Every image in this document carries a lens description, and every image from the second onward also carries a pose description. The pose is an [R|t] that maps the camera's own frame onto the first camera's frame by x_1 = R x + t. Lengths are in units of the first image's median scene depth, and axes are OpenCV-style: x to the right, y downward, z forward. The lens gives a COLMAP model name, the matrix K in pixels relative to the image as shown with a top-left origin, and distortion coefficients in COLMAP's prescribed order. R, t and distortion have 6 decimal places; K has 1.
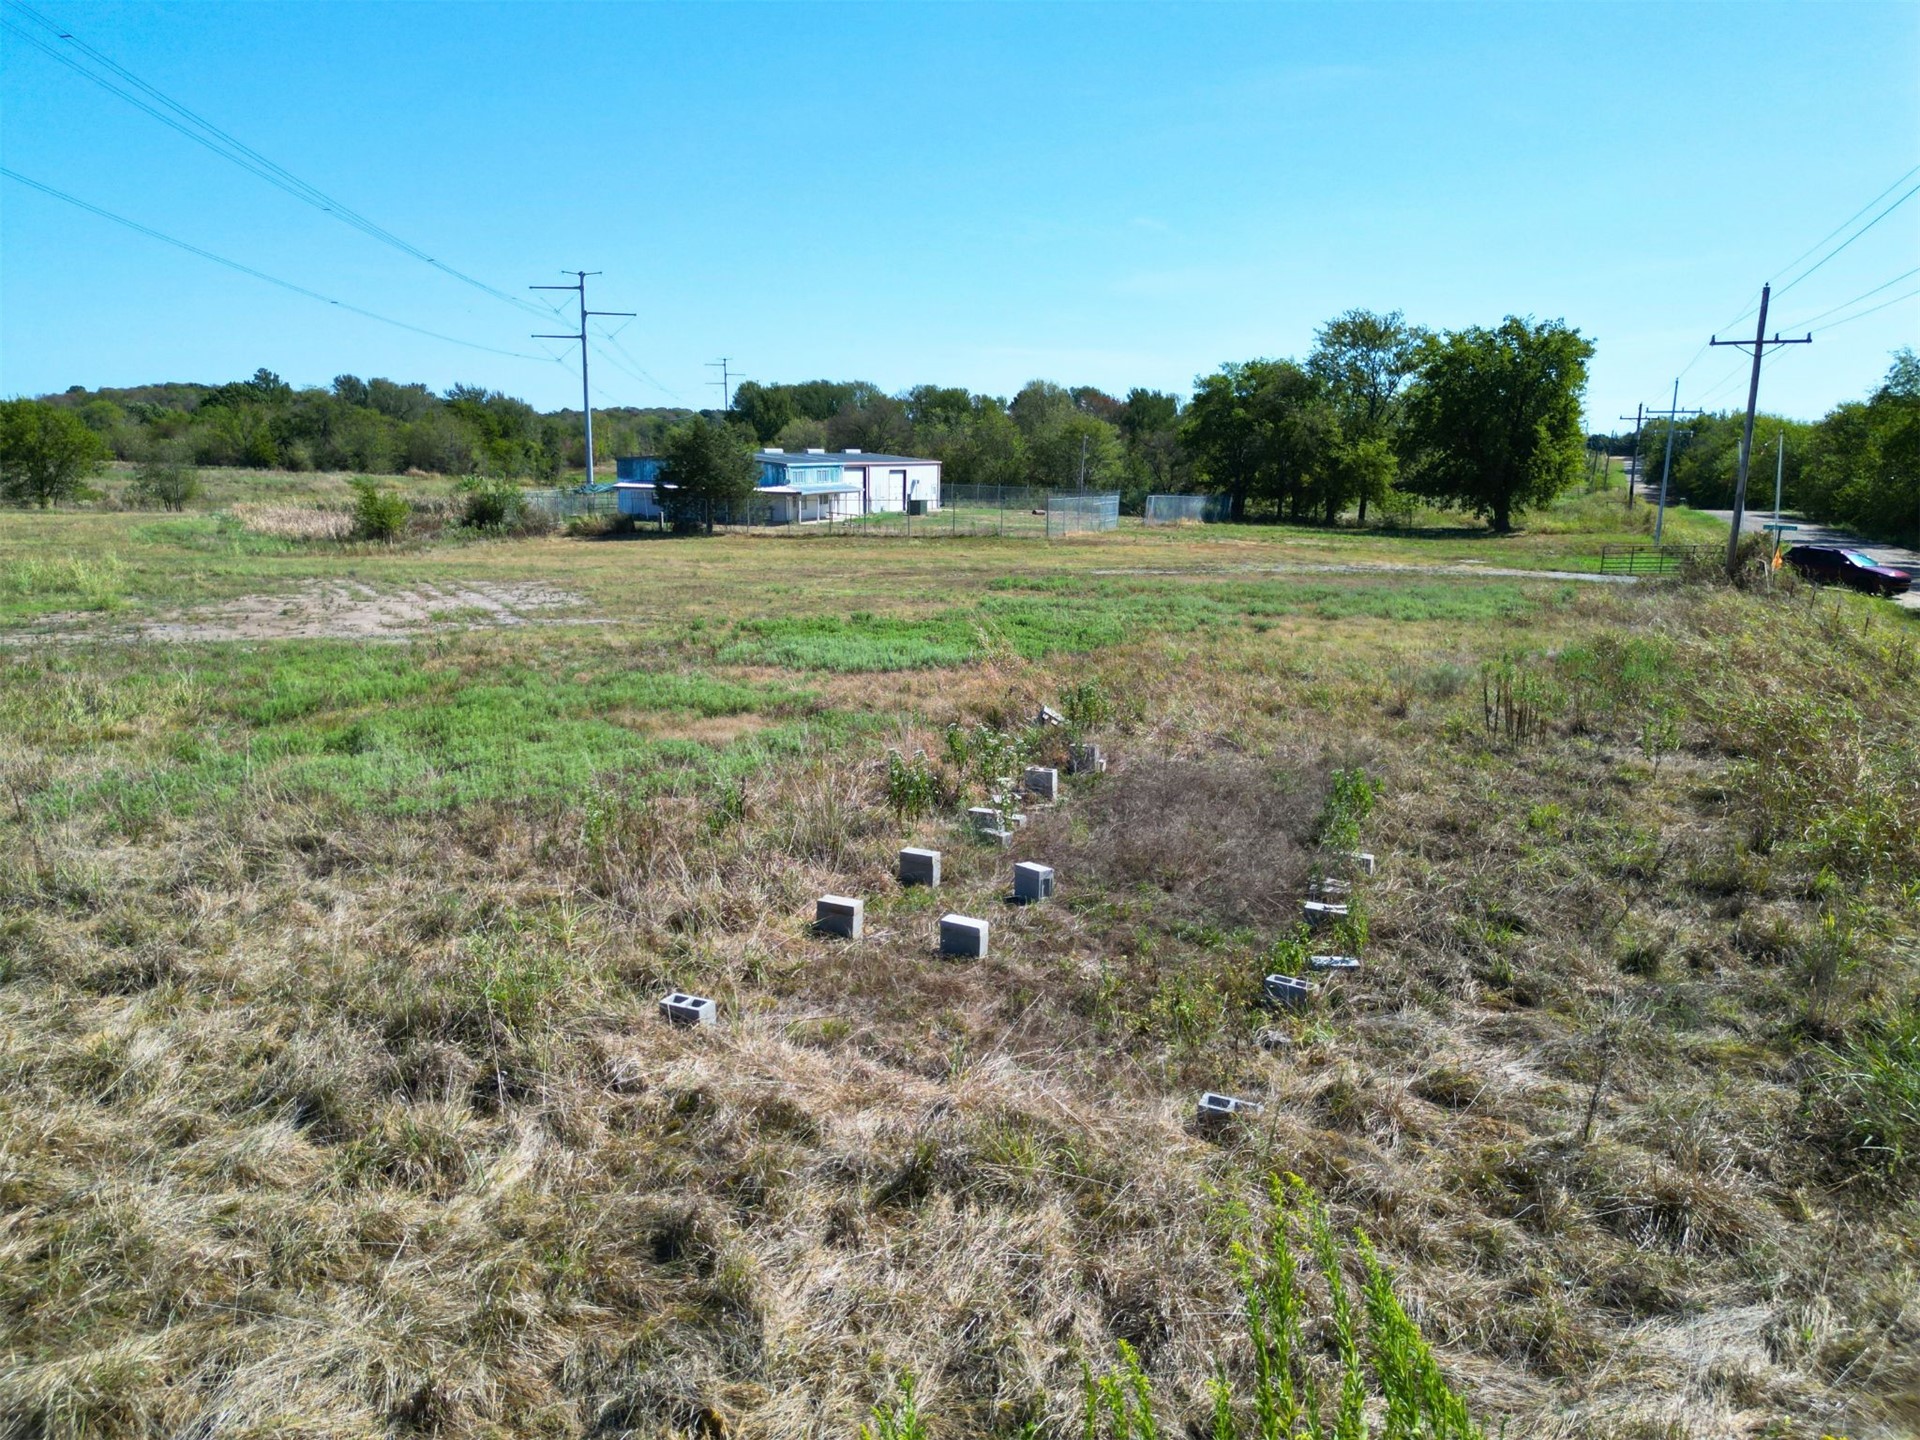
lens RADIAL K [[1344.3, 0, 967.9], [0, 1344.3, 734.6], [0, 0, 1]] dist [0.059973, -0.050120]
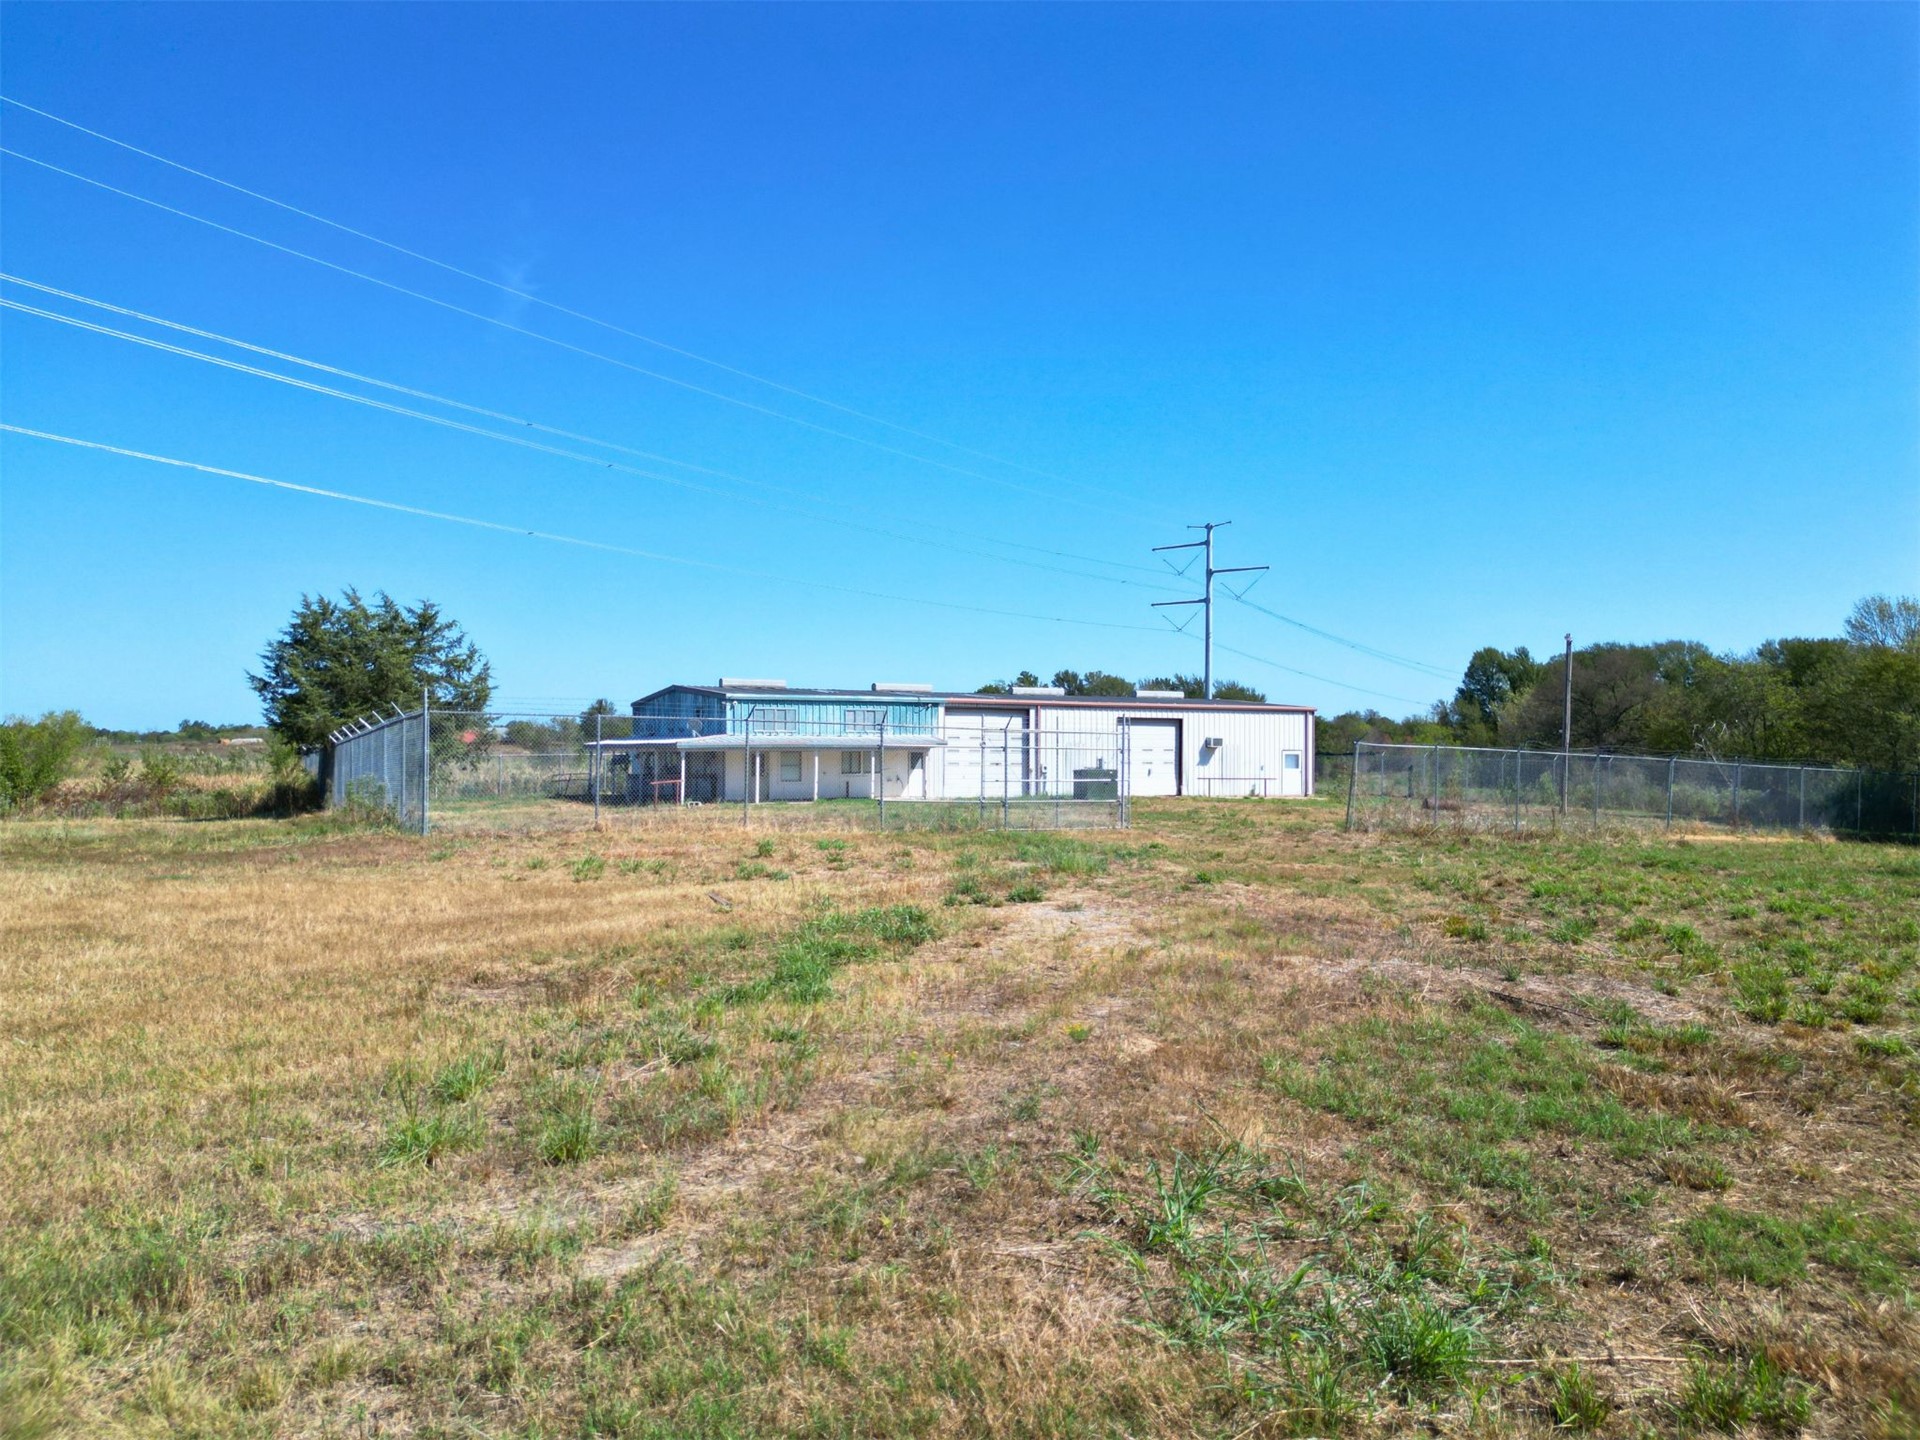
lens RADIAL K [[1344.3, 0, 952.7], [0, 1344.3, 716.8], [0, 0, 1]] dist [0.059973, -0.050120]
pose [[0.747233, -0.026898, -0.664018, 0.137771], [-0.134191, 0.972492, -0.190401, -0.050948], [0.650873, 0.231379, 0.723068, 0.333279]]
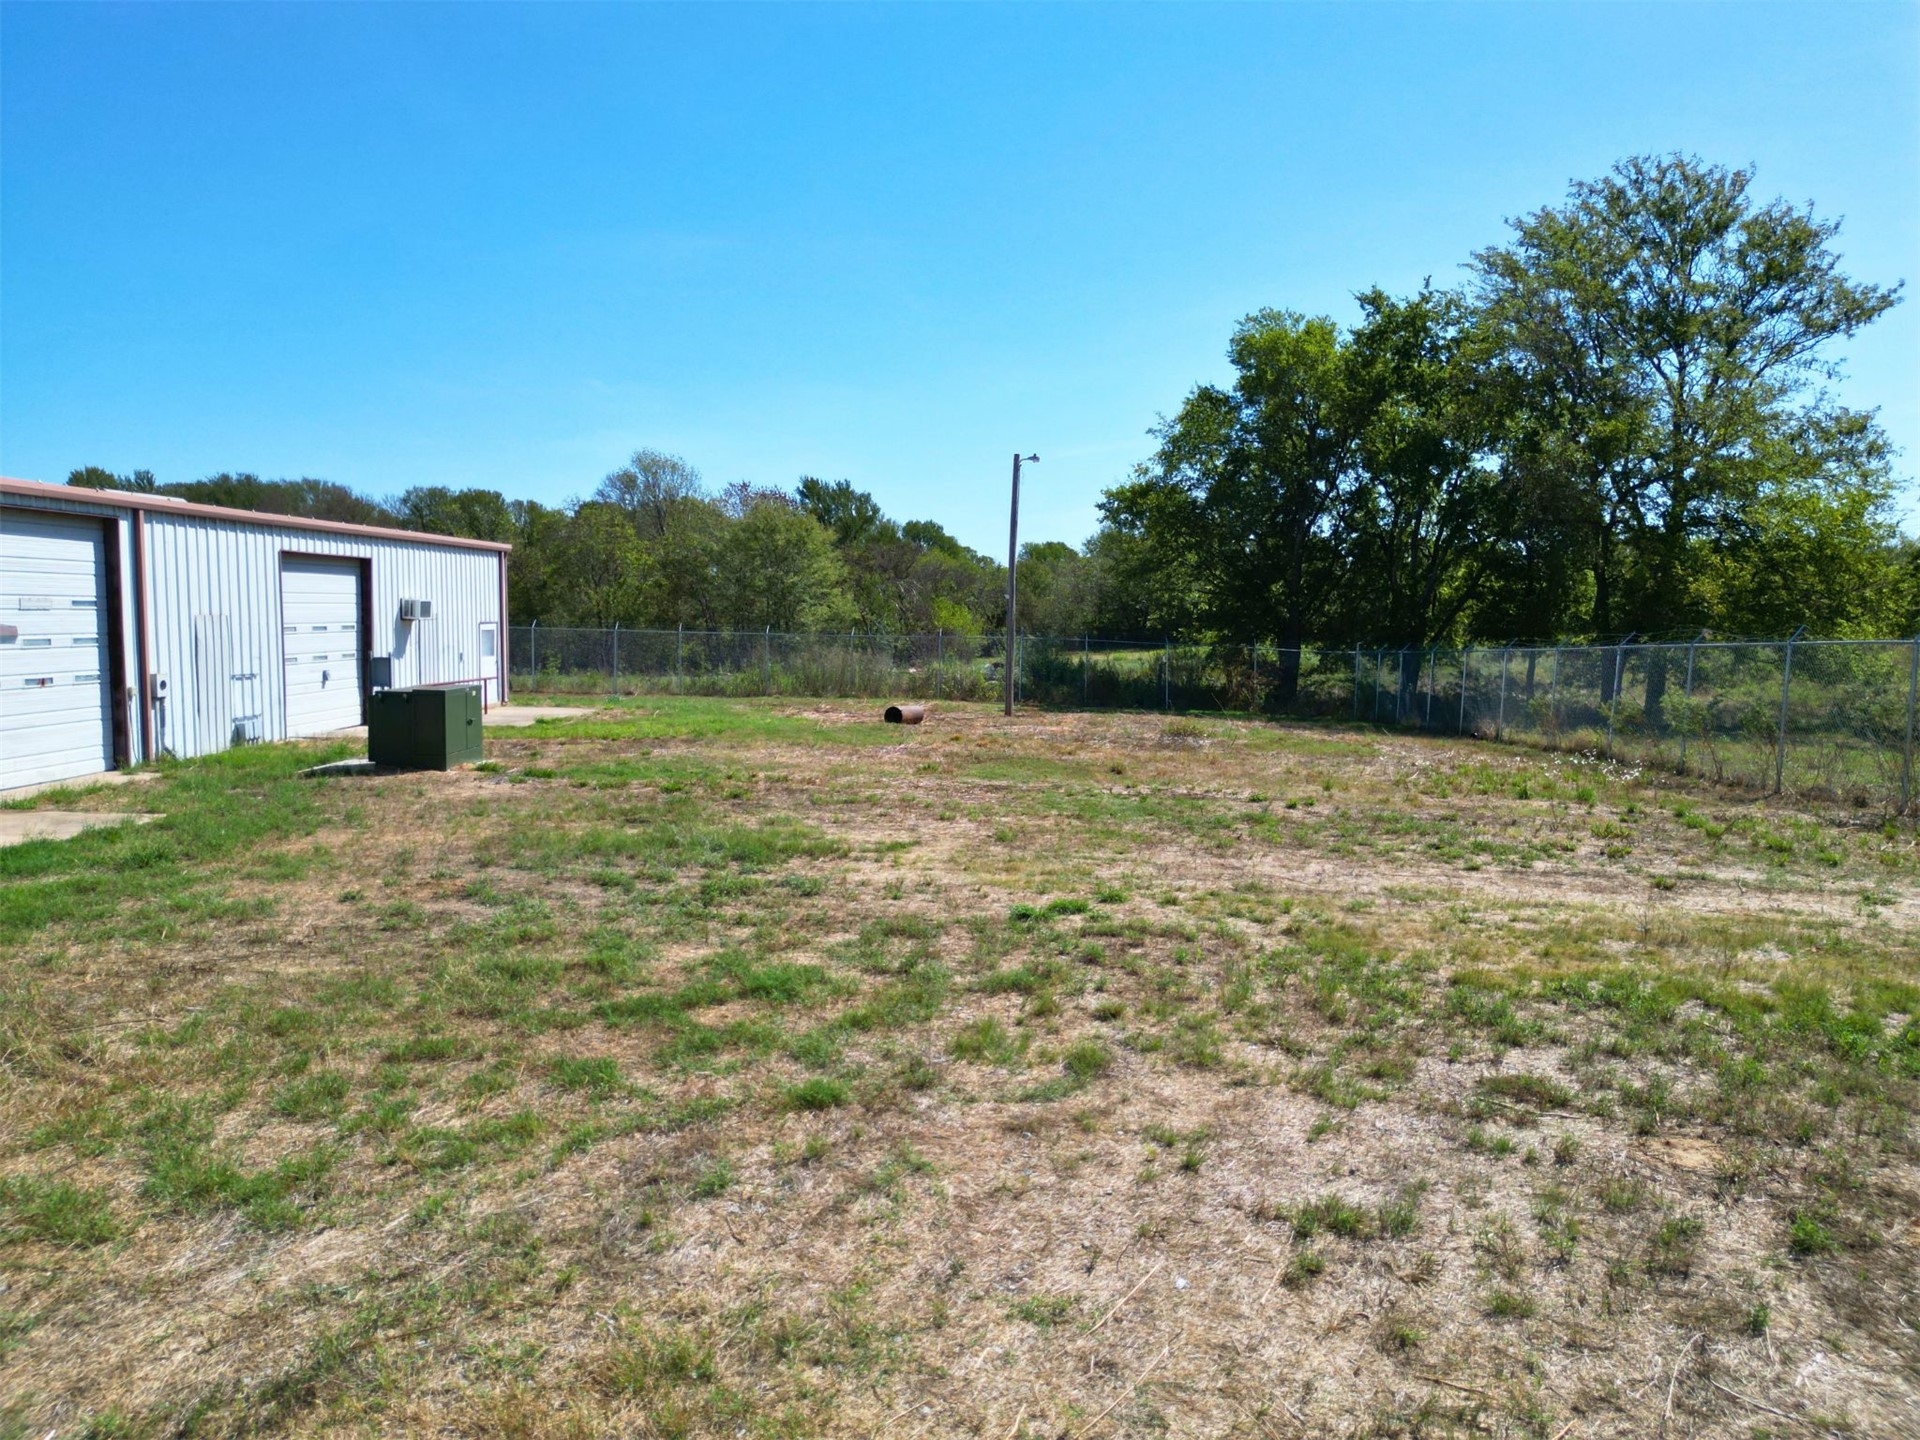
lens RADIAL K [[1344.3, 0, 962.0], [0, 1344.3, 713.3], [0, 0, 1]] dist [0.059973, -0.050120]
pose [[0.941350, -0.034543, 0.335658, -0.016963], [0.078156, 0.990016, -0.117304, -0.078306], [-0.328255, 0.136658, 0.934651, 0.437887]]
